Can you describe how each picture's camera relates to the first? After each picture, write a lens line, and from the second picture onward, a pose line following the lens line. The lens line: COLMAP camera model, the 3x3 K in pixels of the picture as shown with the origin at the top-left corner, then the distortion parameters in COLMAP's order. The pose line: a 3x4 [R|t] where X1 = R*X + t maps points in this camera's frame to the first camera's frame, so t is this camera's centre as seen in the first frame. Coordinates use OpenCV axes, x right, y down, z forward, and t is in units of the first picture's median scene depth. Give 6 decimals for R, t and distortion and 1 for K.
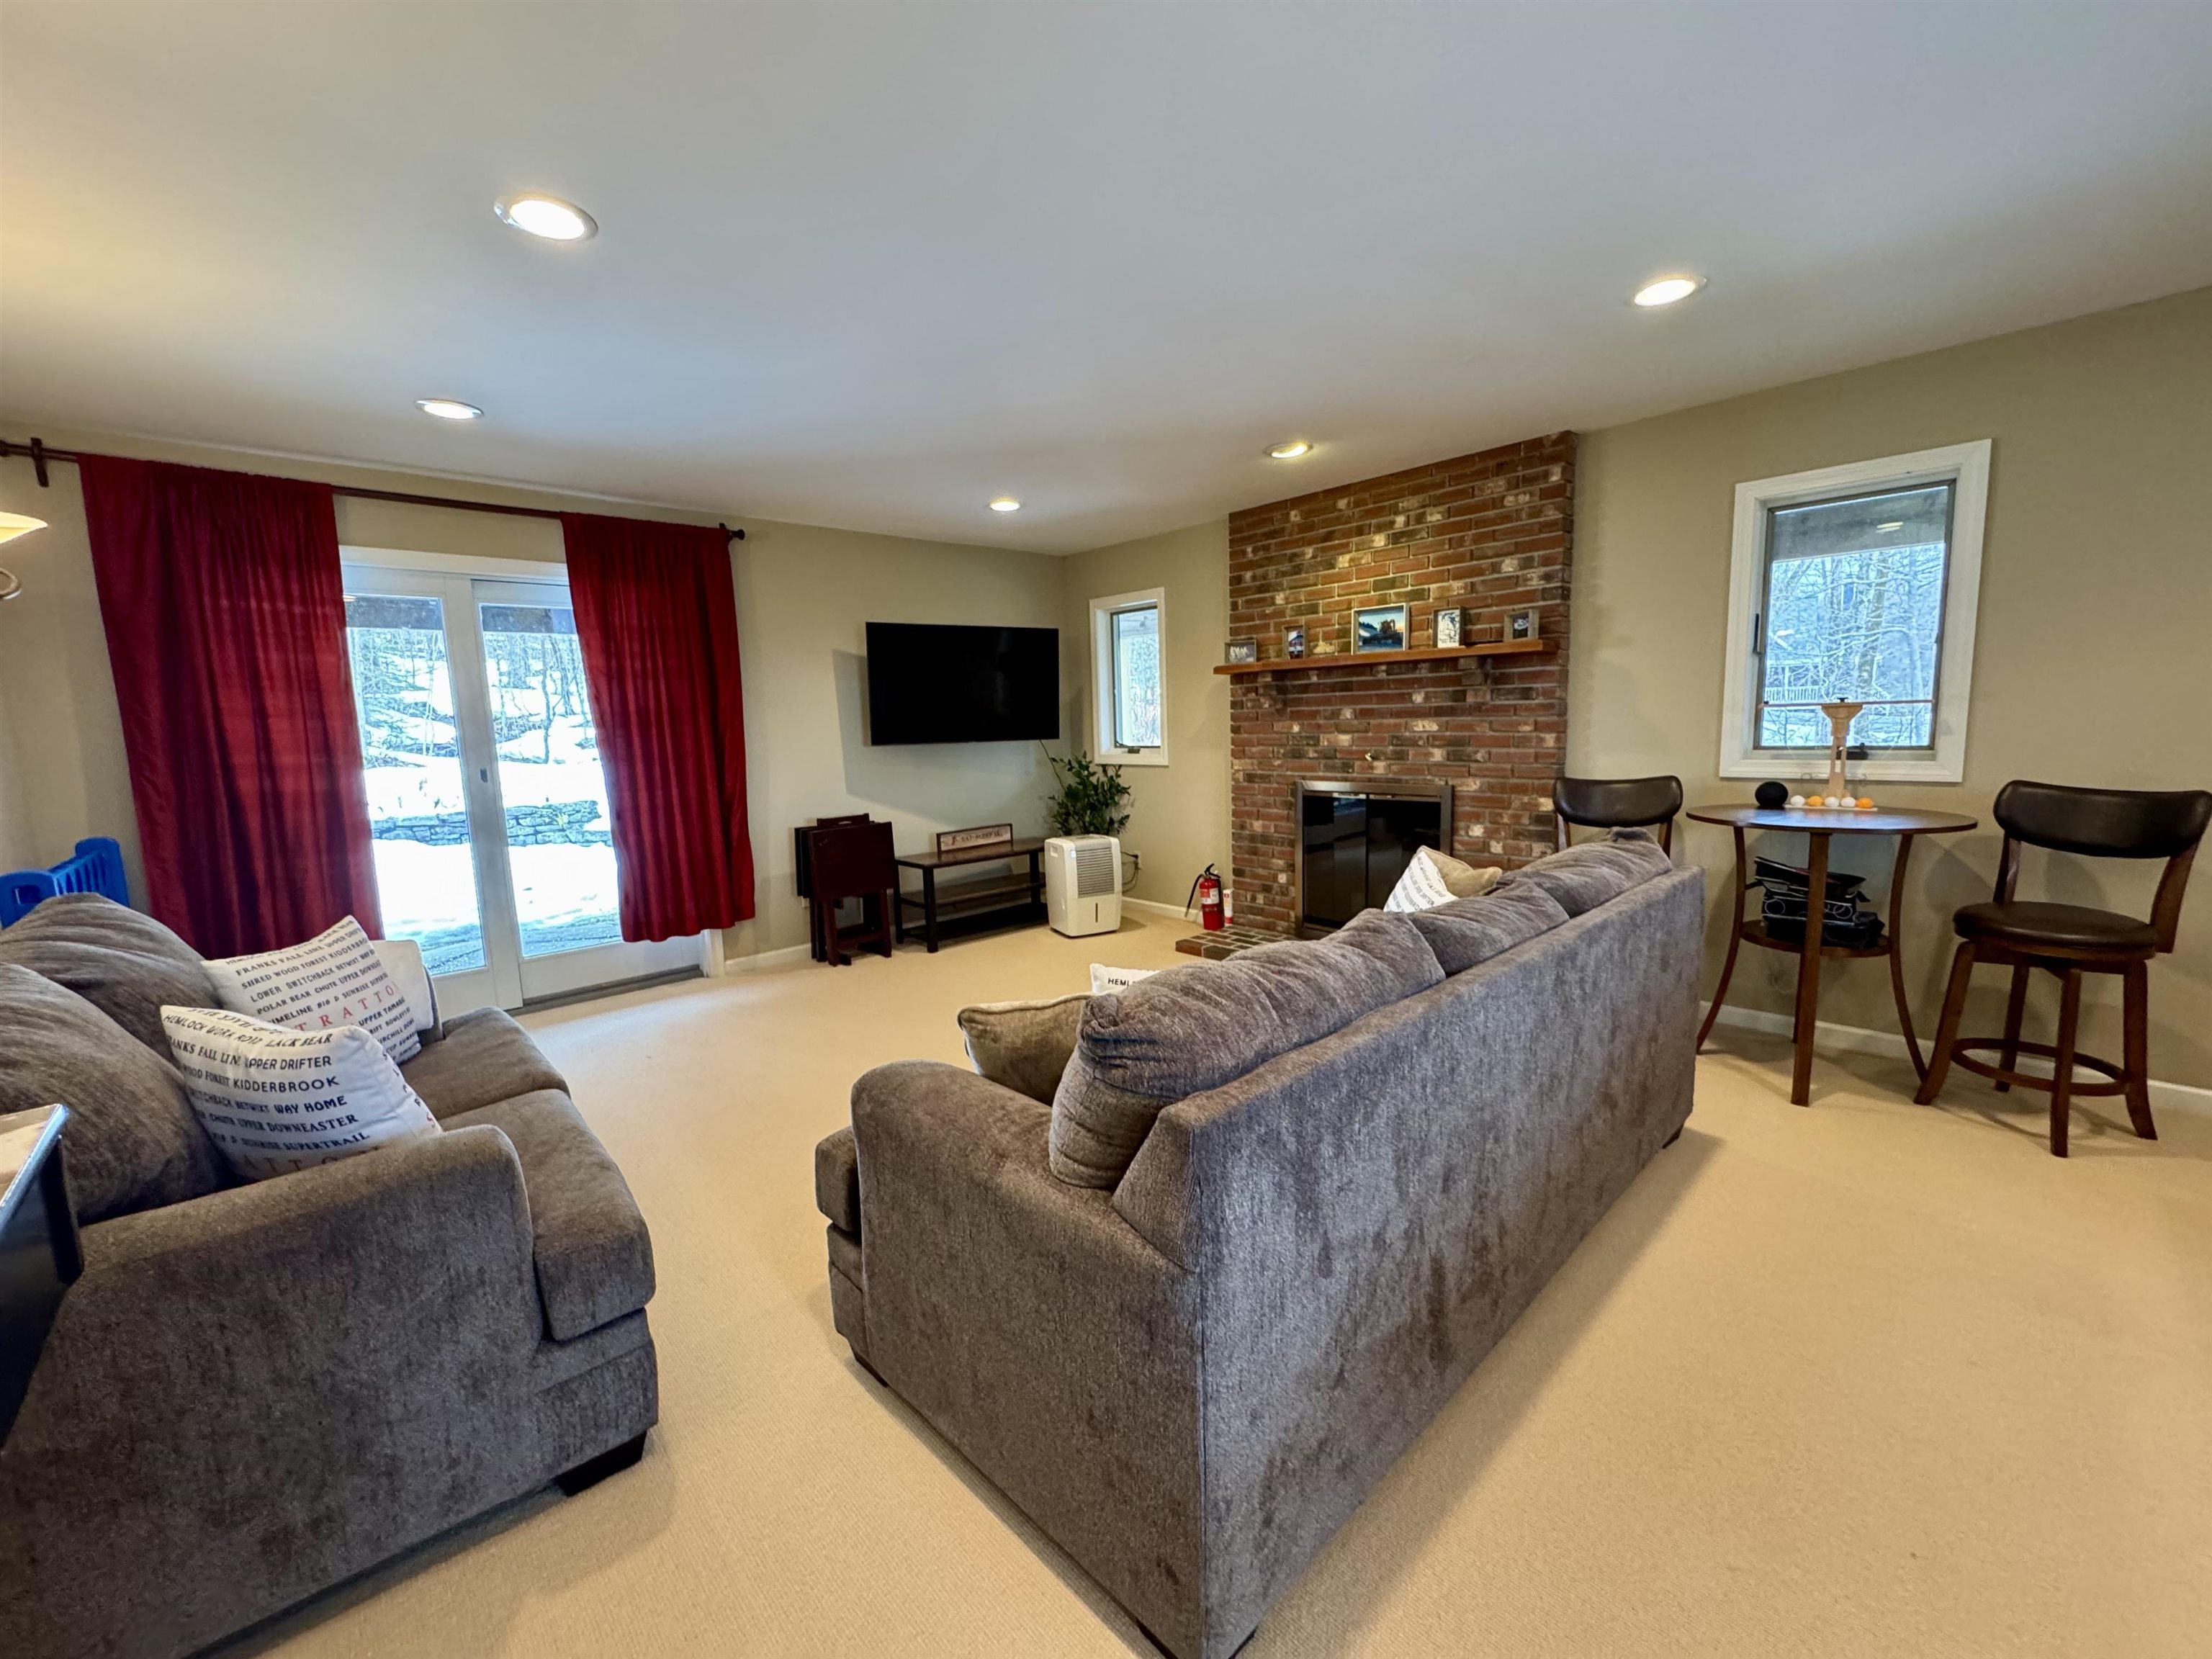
lens RADIAL K [[882.4, 0, 1101.1], [0, 882.4, 837.0], [0, 0, 1]] dist [-0.002120, -0.000837]
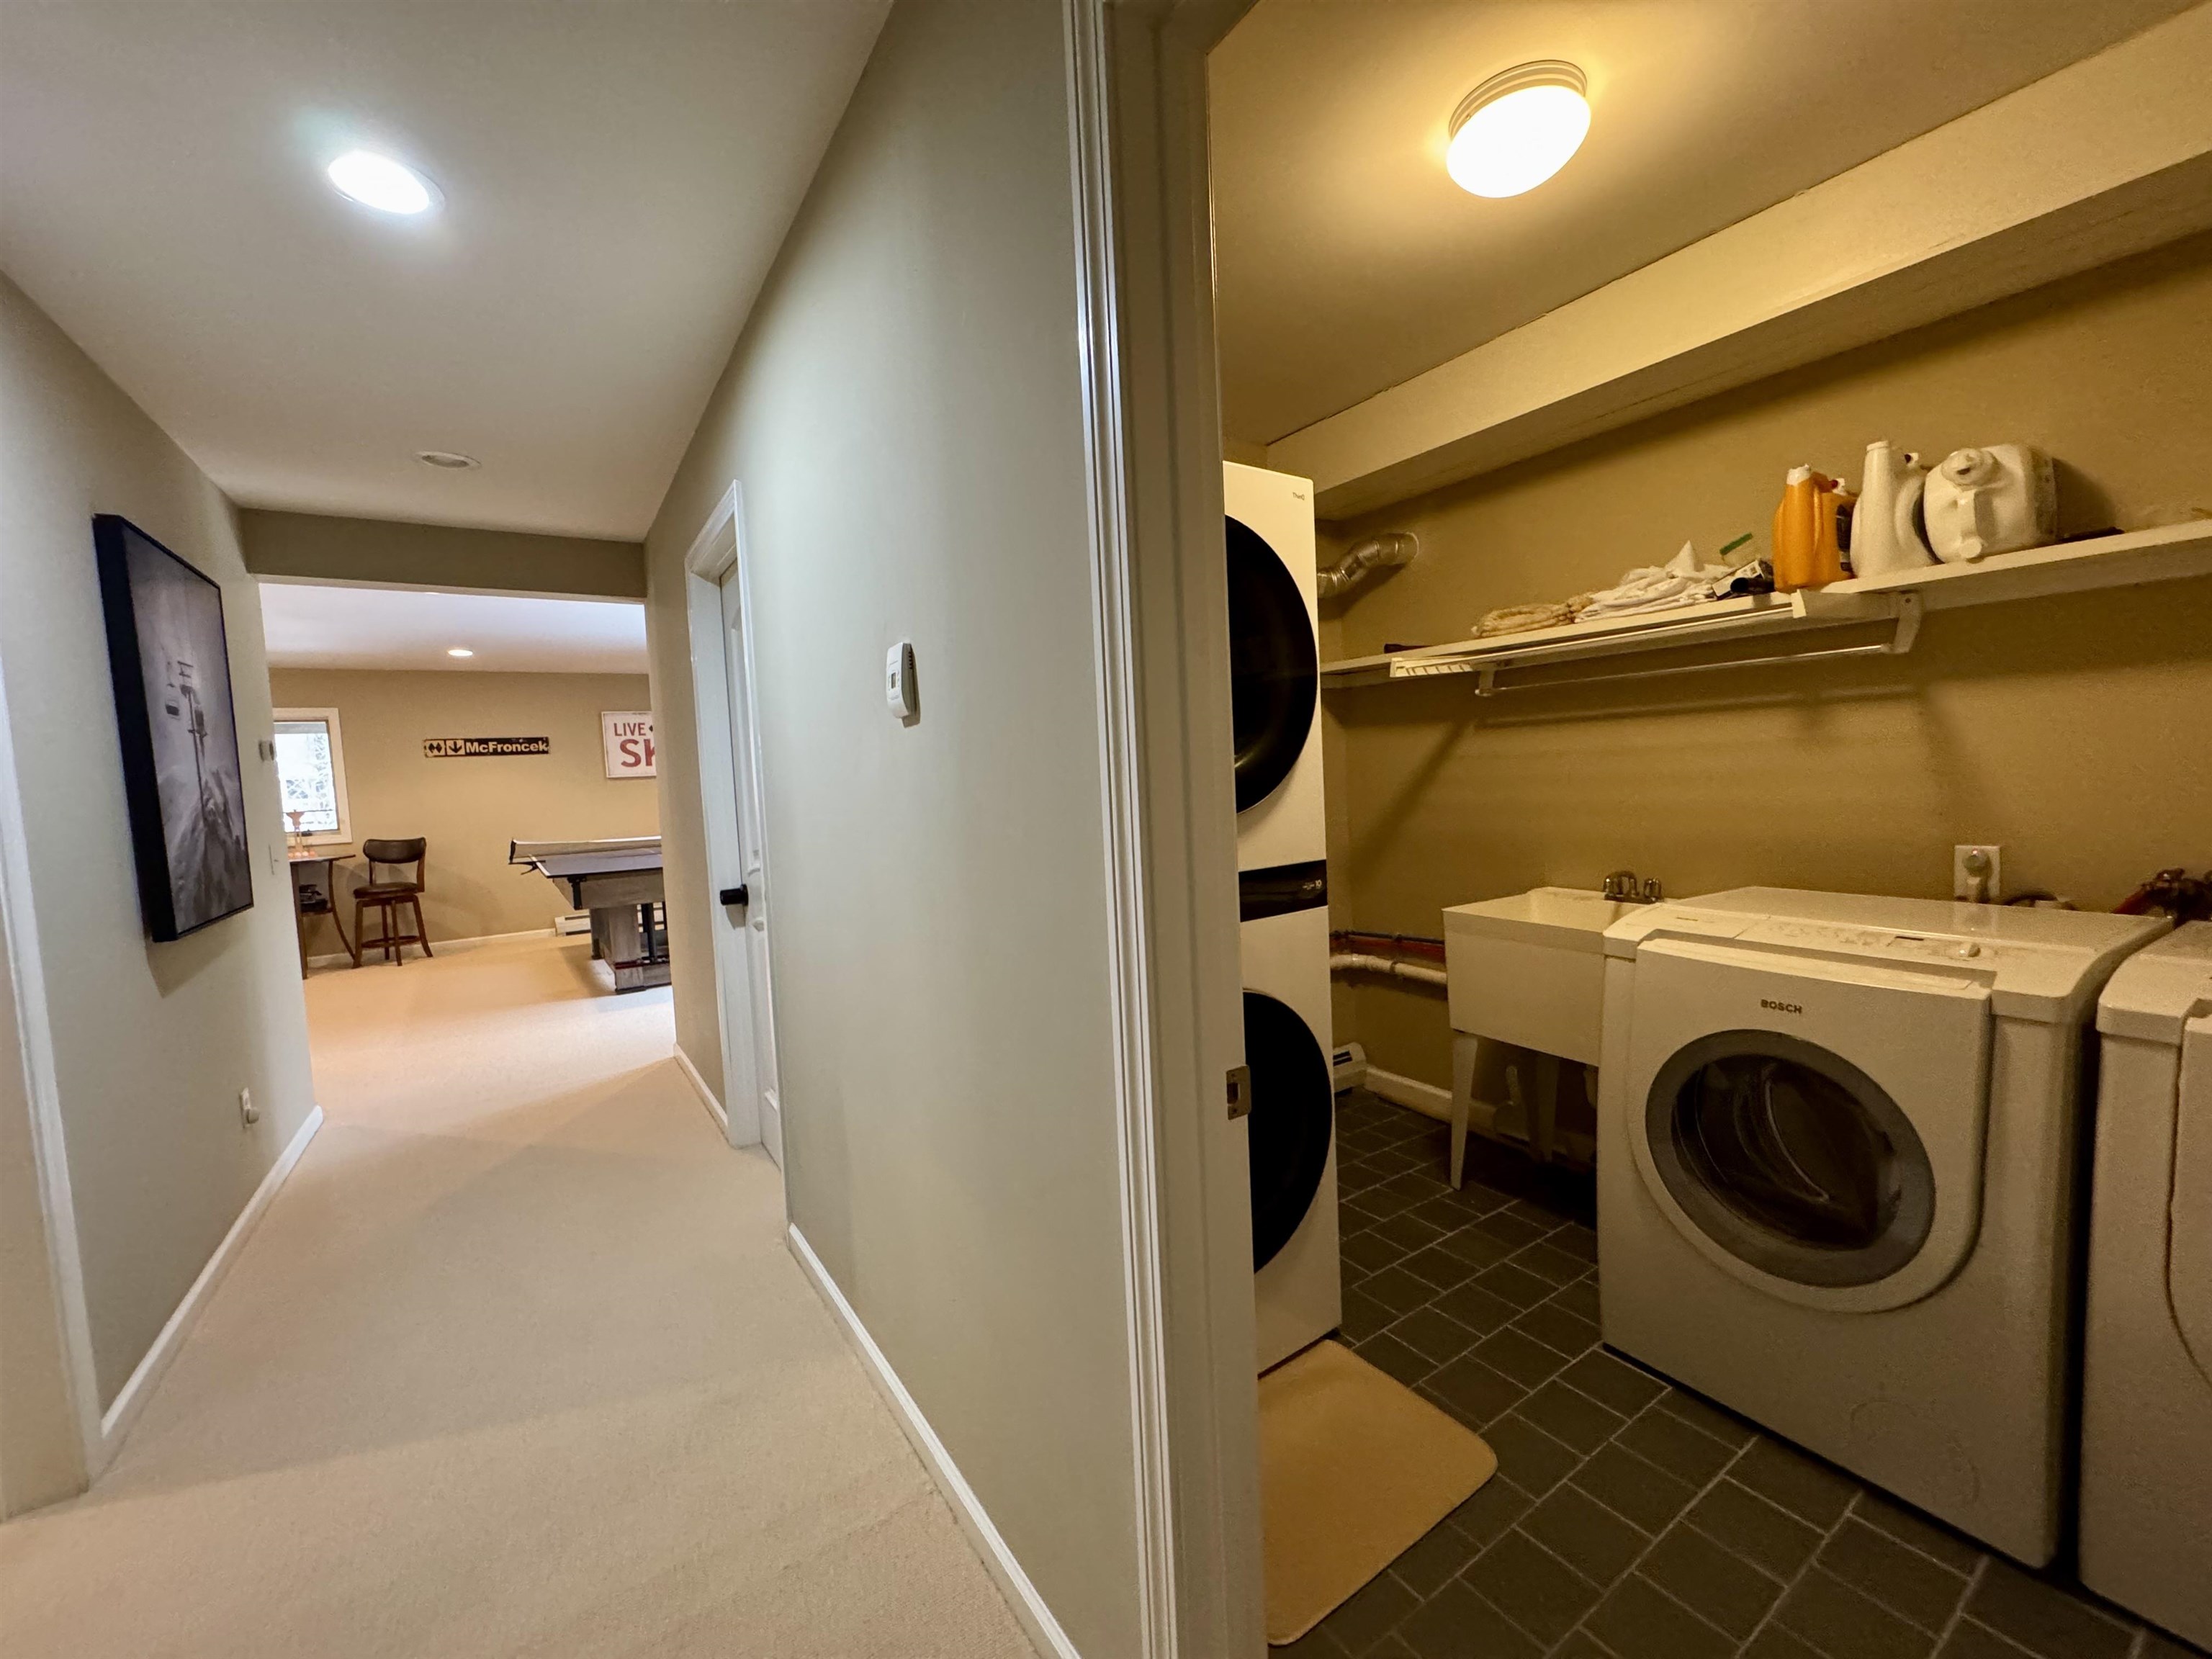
lens RADIAL K [[882.4, 0, 1107.5], [0, 882.4, 826.6], [0, 0, 1]] dist [-0.002120, -0.000837]
pose [[0.157721, -0.039508, 0.986693, -1.112858], [0.169894, 0.985386, 0.012299, 0.222627], [-0.972759, 0.165693, 0.162128, -1.457330]]
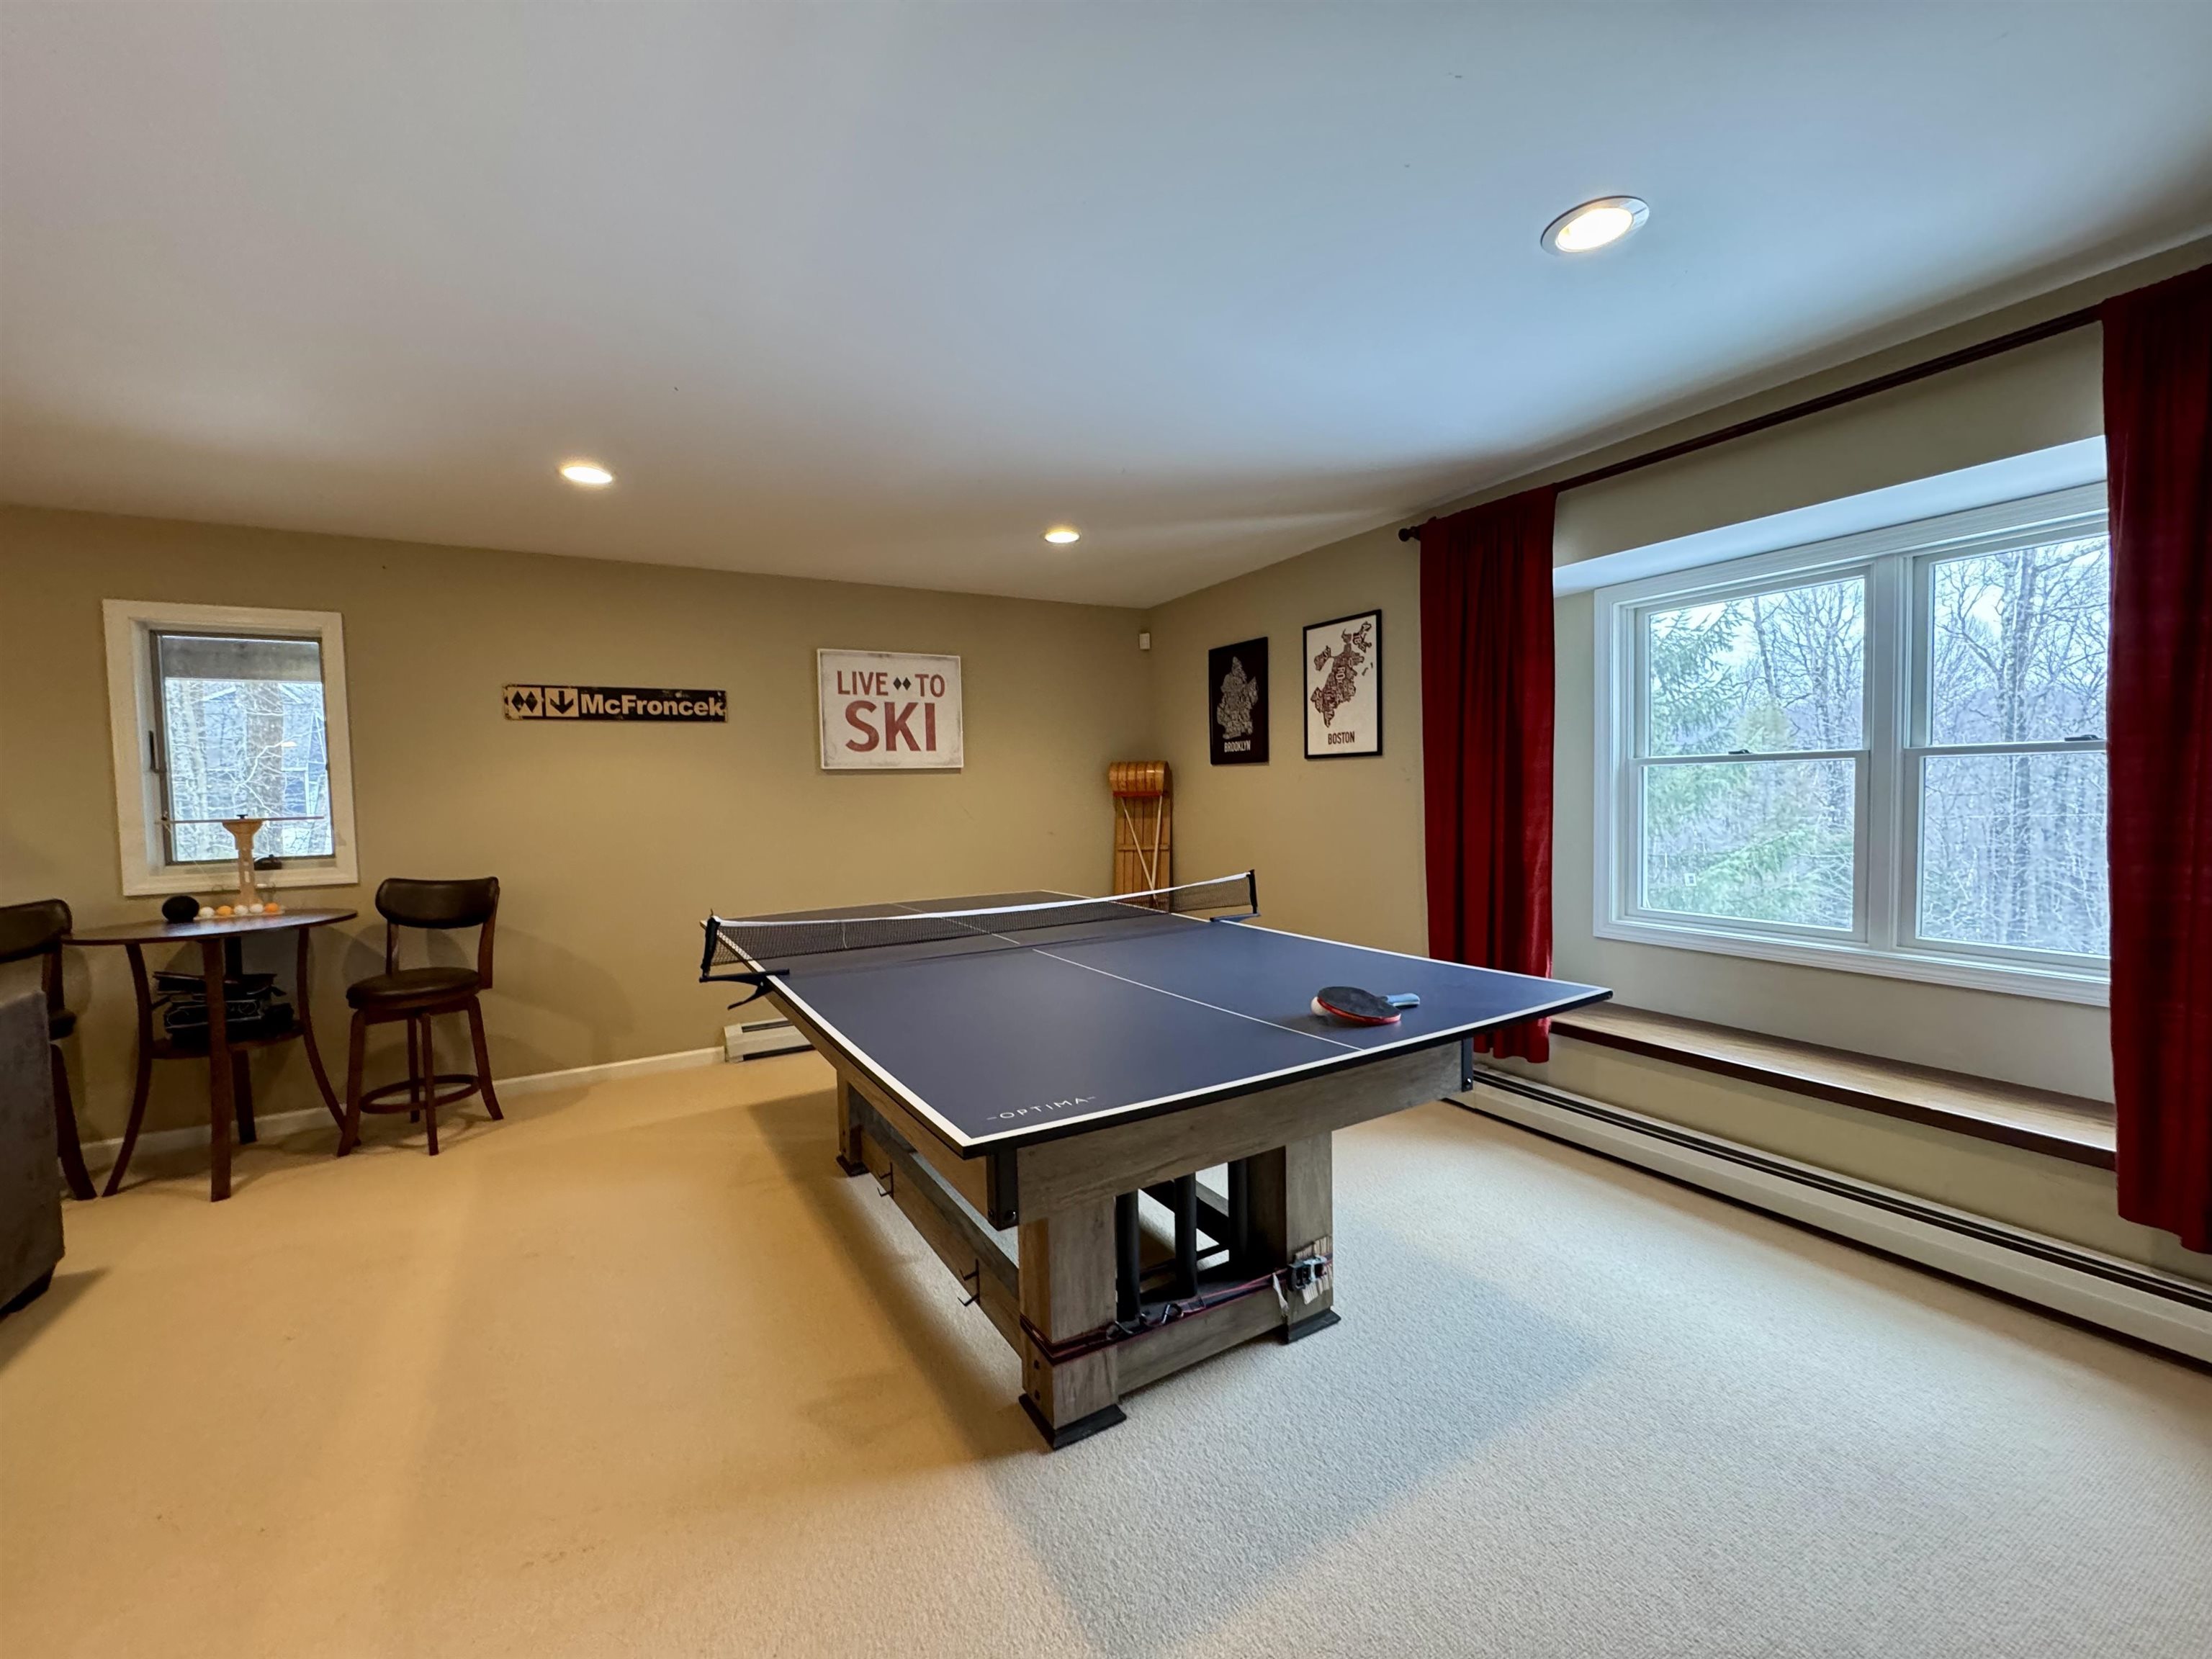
lens RADIAL K [[882.4, 0, 1105.9], [0, 882.4, 823.7], [0, 0, 1]] dist [-0.002120, -0.000837]
pose [[0.223261, -0.012763, 0.974675, 0.013086], [0.142767, 0.989559, -0.019744, 0.029255], [-0.964247, 0.143560, 0.222752, -0.293732]]
